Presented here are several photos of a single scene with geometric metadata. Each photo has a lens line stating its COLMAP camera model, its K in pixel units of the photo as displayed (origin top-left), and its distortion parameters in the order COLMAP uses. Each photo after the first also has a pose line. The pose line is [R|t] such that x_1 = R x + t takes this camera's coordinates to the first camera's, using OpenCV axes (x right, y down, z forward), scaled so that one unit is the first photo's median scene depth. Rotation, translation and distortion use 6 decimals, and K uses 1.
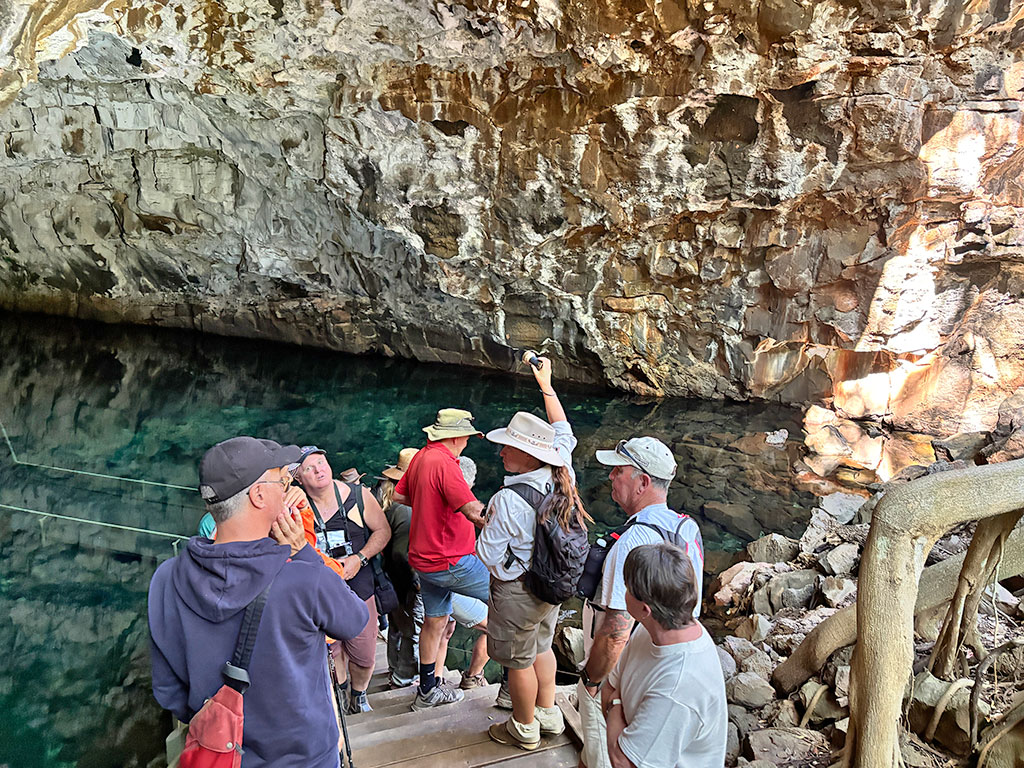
lens RADIAL K [[817.1, 0, 556.0], [0, 817.1, 386.1], [0, 0, 1]] dist [-0.000840, 0.011028]
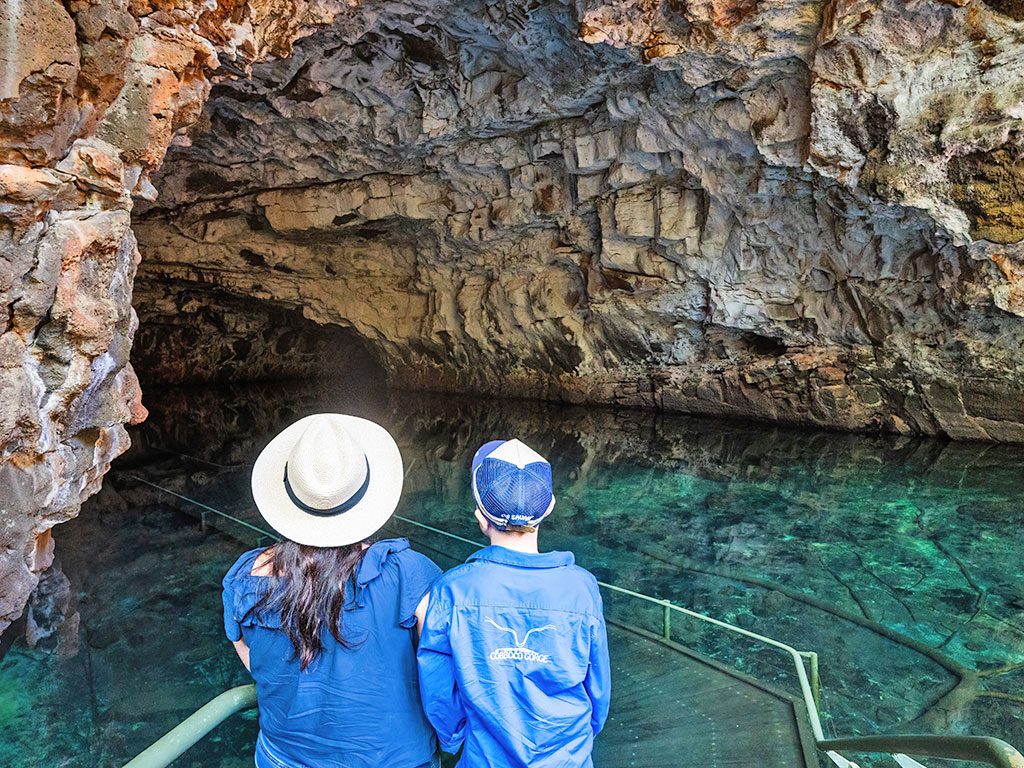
lens RADIAL K [[817.1, 0, 556.0], [0, 817.1, 386.1], [0, 0, 1]] dist [-0.000840, 0.011028]
pose [[0.832254, -0.021712, -0.553969, -0.066552], [-0.069996, 0.987121, -0.143847, 0.044457], [0.549958, 0.158493, 0.820016, 0.280636]]
